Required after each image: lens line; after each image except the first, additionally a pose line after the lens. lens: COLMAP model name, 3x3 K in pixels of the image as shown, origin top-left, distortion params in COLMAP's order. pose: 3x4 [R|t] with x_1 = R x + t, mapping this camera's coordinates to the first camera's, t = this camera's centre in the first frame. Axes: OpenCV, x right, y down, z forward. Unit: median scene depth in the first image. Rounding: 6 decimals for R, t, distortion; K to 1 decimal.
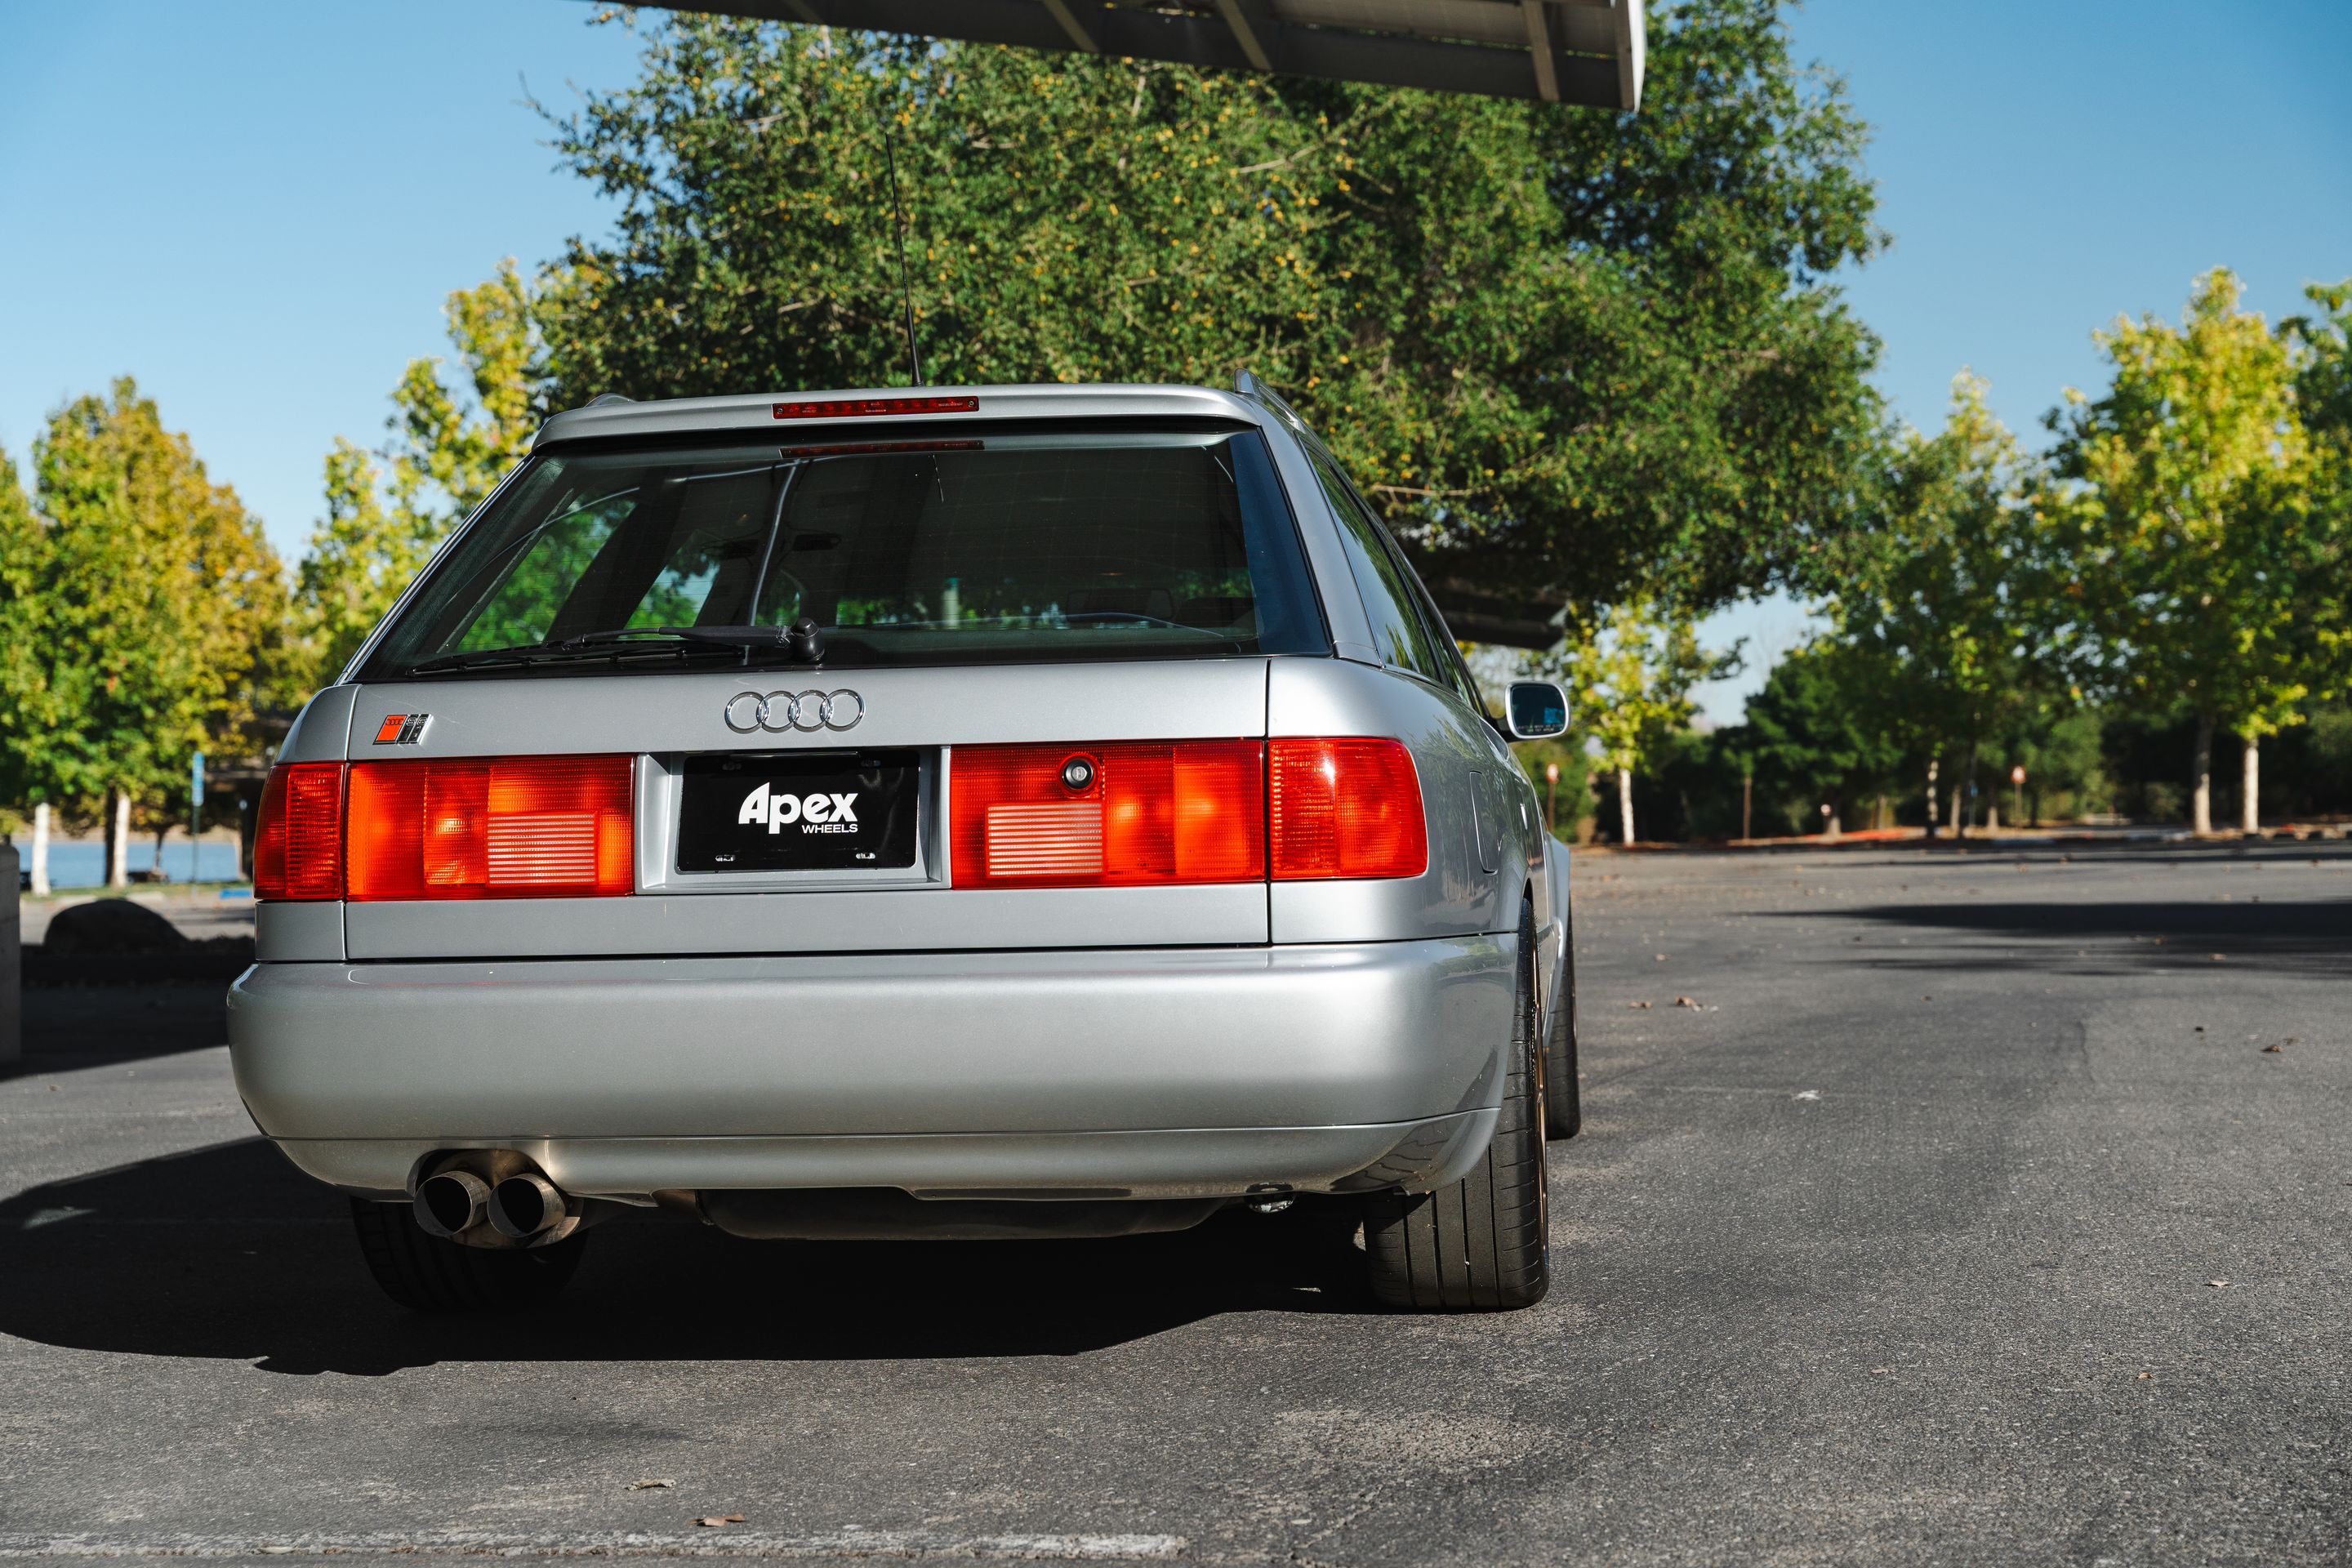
lens RADIAL K [[3402.6, 0, 1192.4], [0, 3402.6, 782.8], [0, 0, 1]] dist [-0.001129, -0.018289]
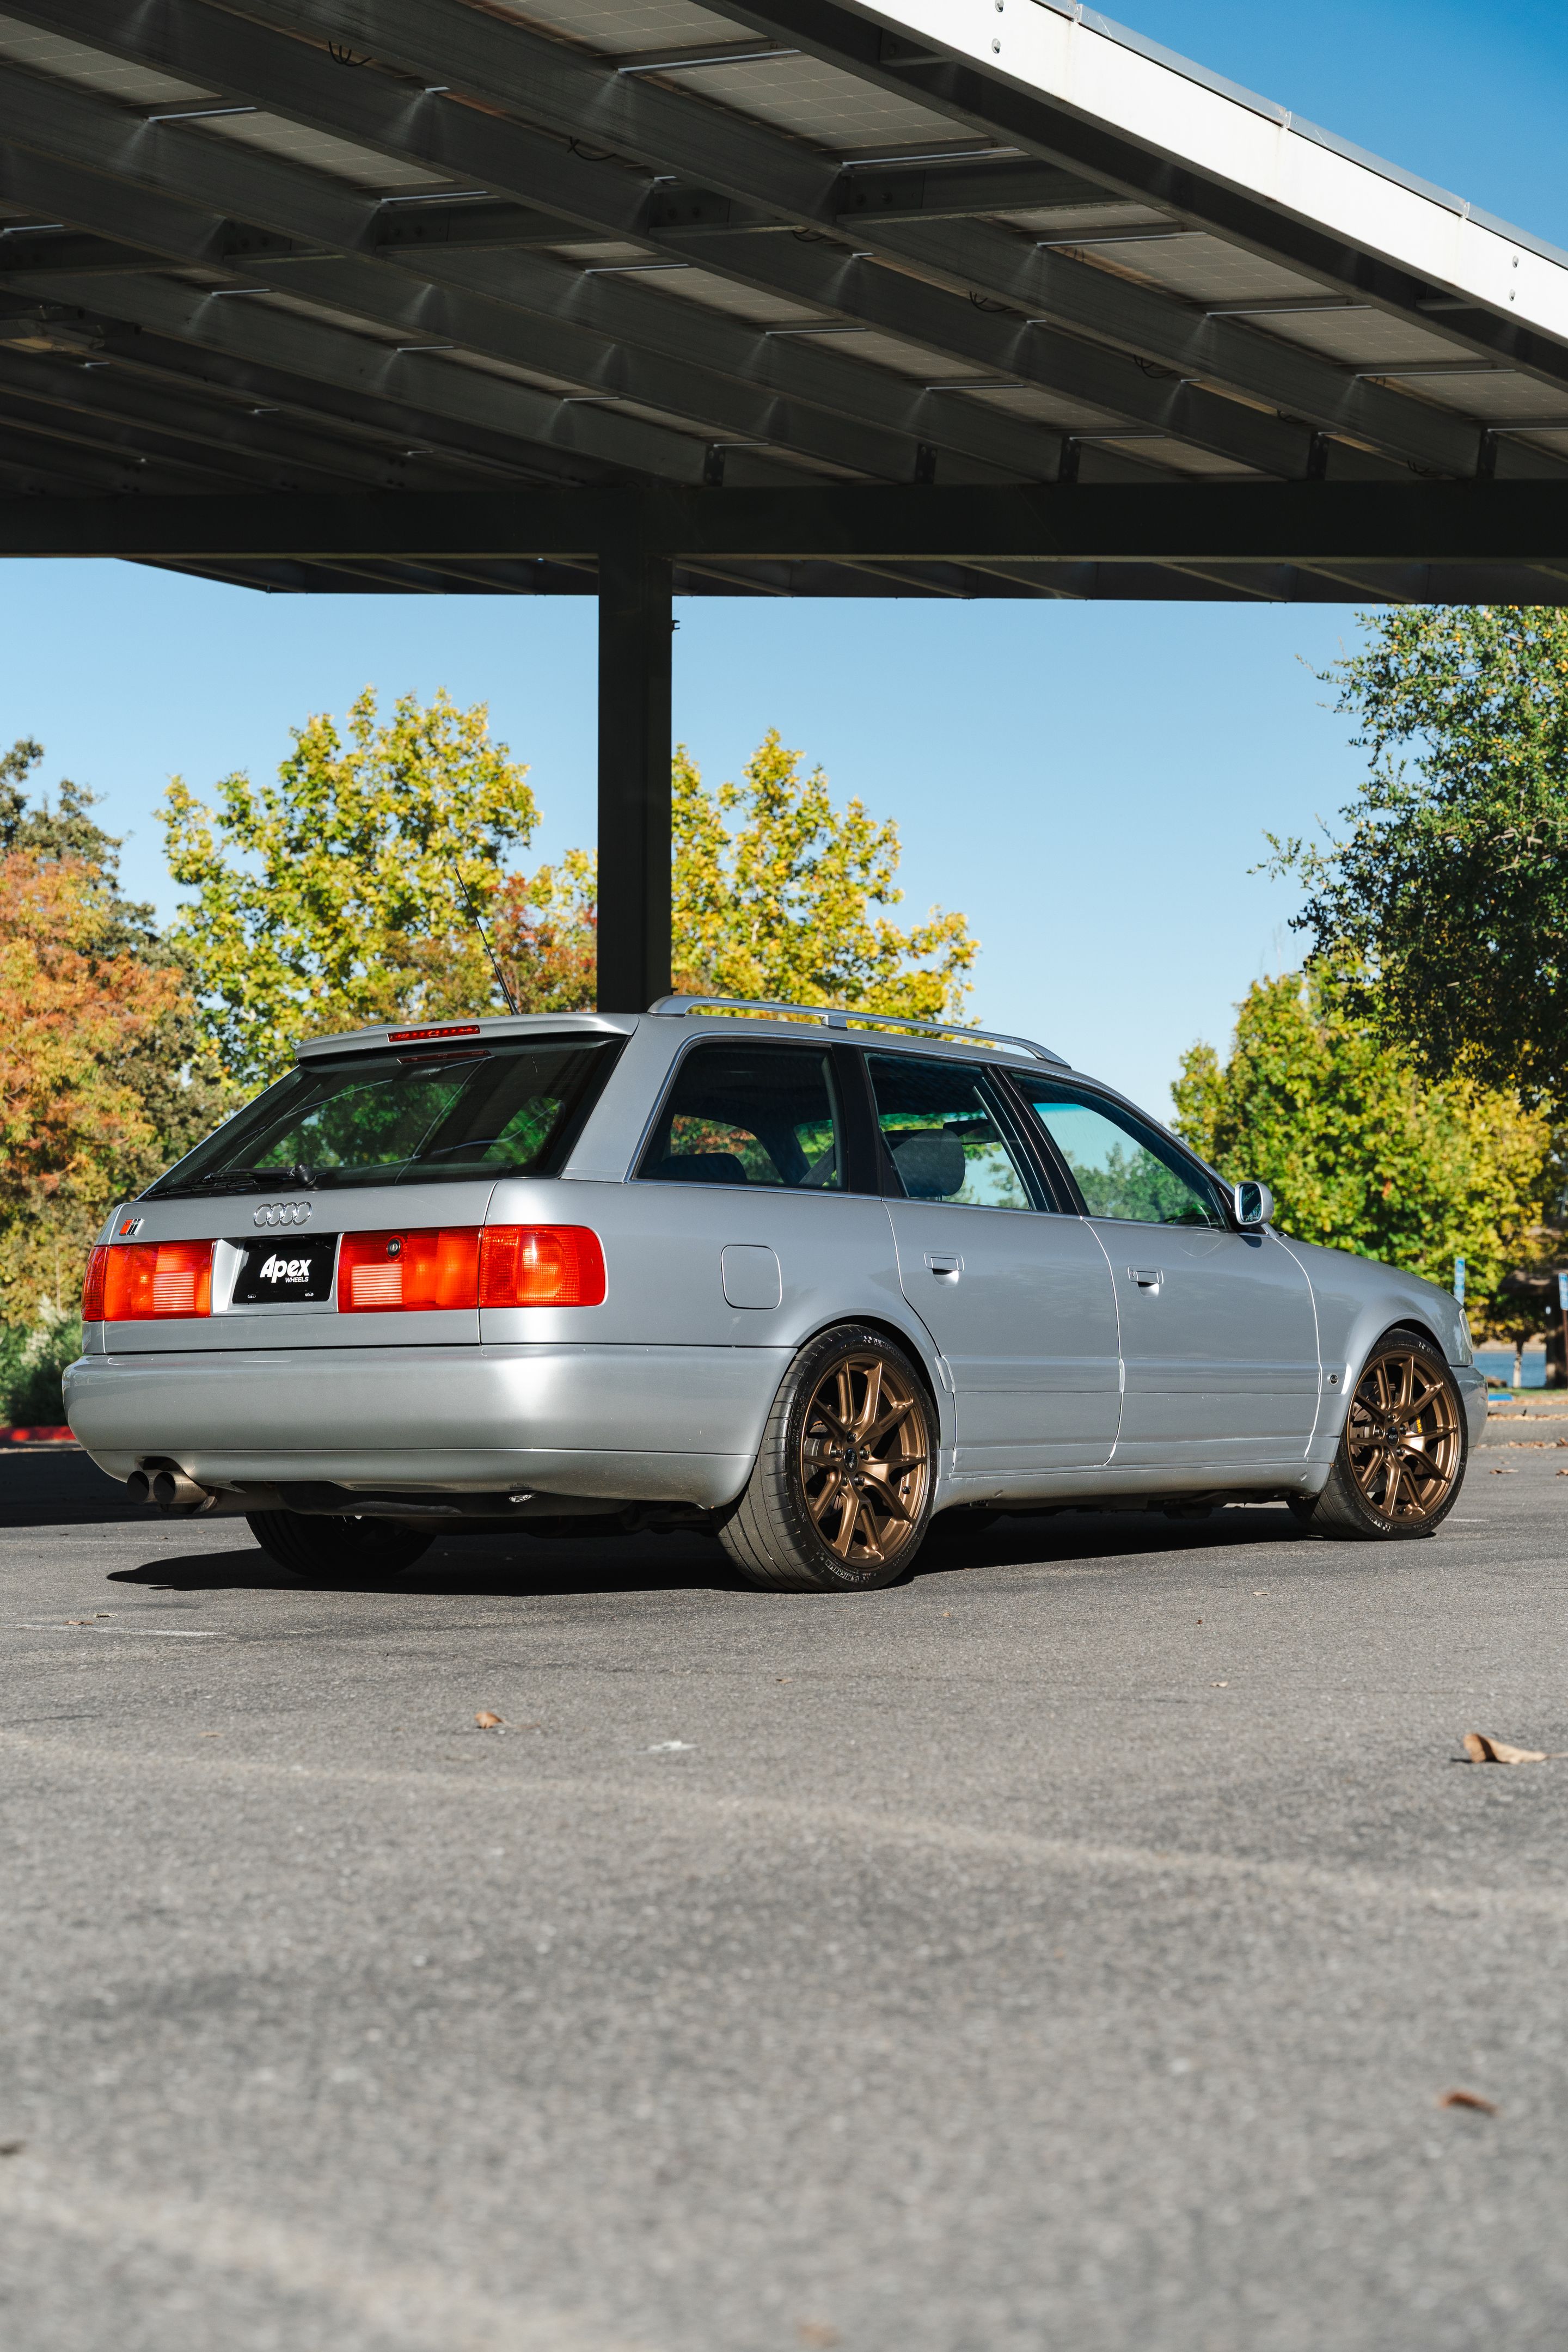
lens RADIAL K [[3630.9, 0, 781.5], [0, 3630.9, 1205.3], [0, 0, 1]] dist [0.017699, 0.076922]
pose [[0.868442, -0.017013, -0.495499, 0.162808], [0.005416, 0.999677, -0.024832, 0.003545], [0.495762, 0.018881, 0.868253, -0.082117]]
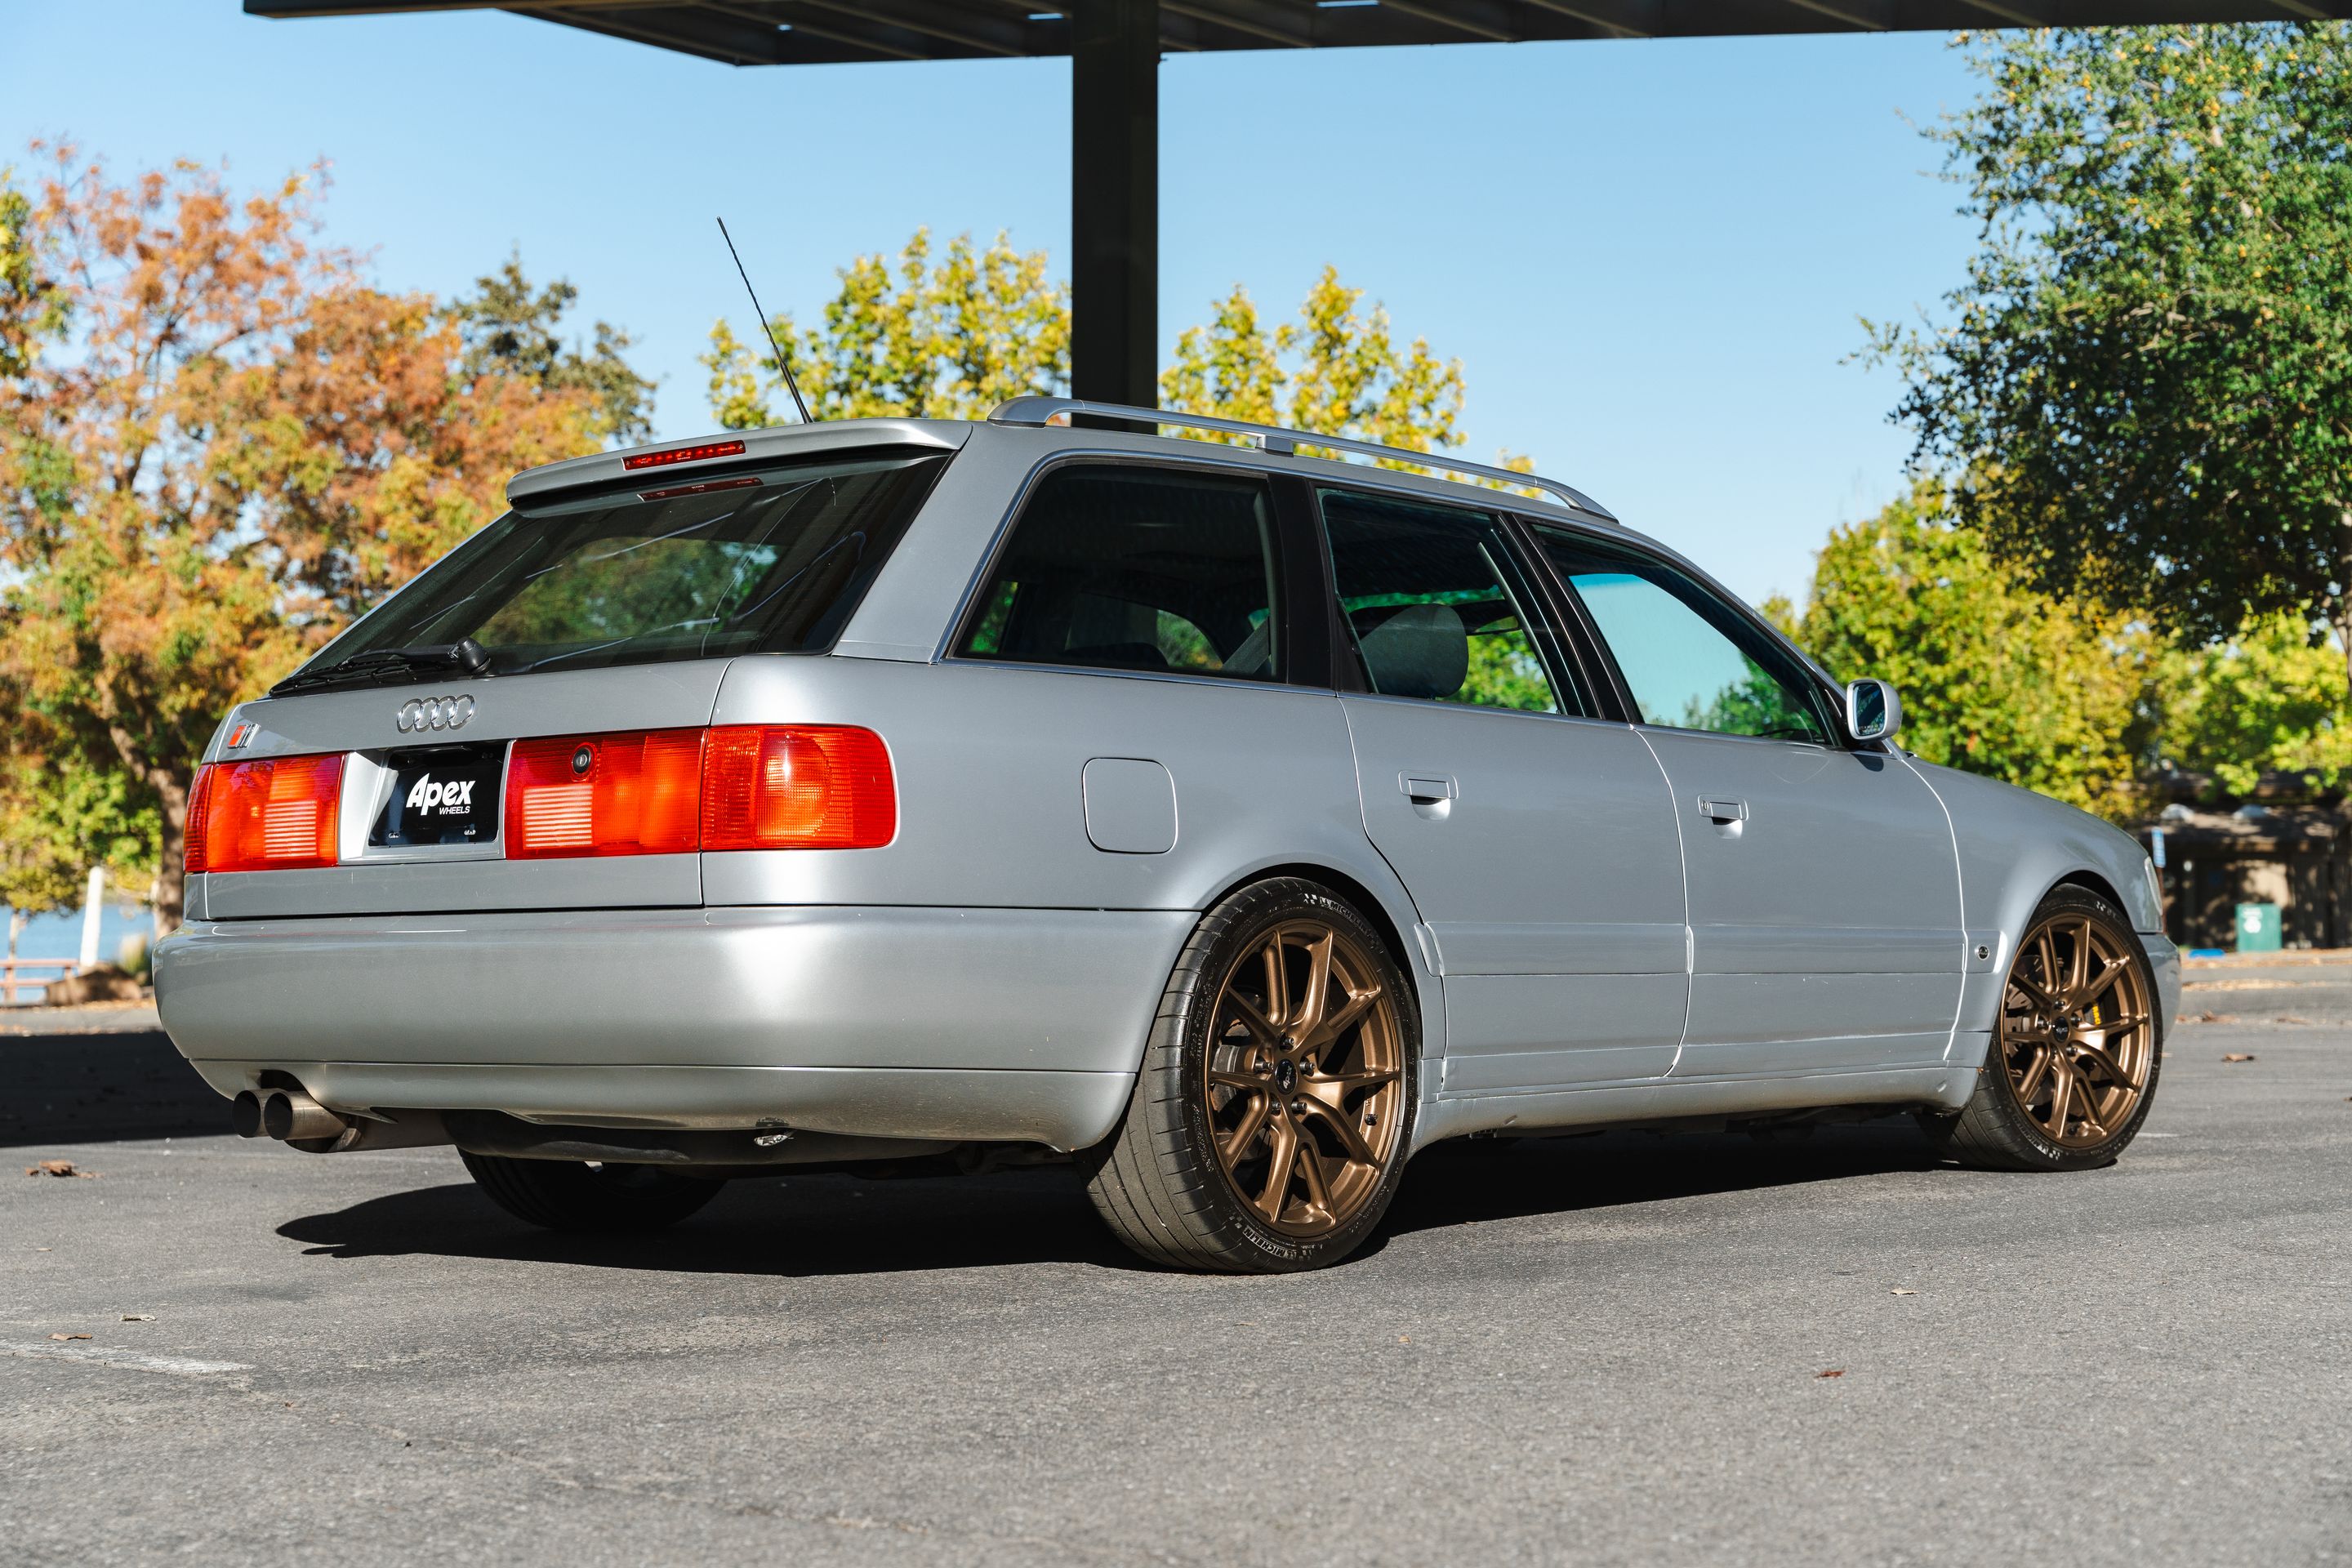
lens RADIAL K [[3586.0, 0, 1170.5], [0, 3586.0, 787.2], [0, 0, 1]] dist [0.013072, 0.062794]
pose [[0.841420, -0.015571, -0.540158, 0.121561], [0.006356, 0.999801, -0.018919, 0.004733], [0.540345, 0.012485, 0.841351, 0.010026]]
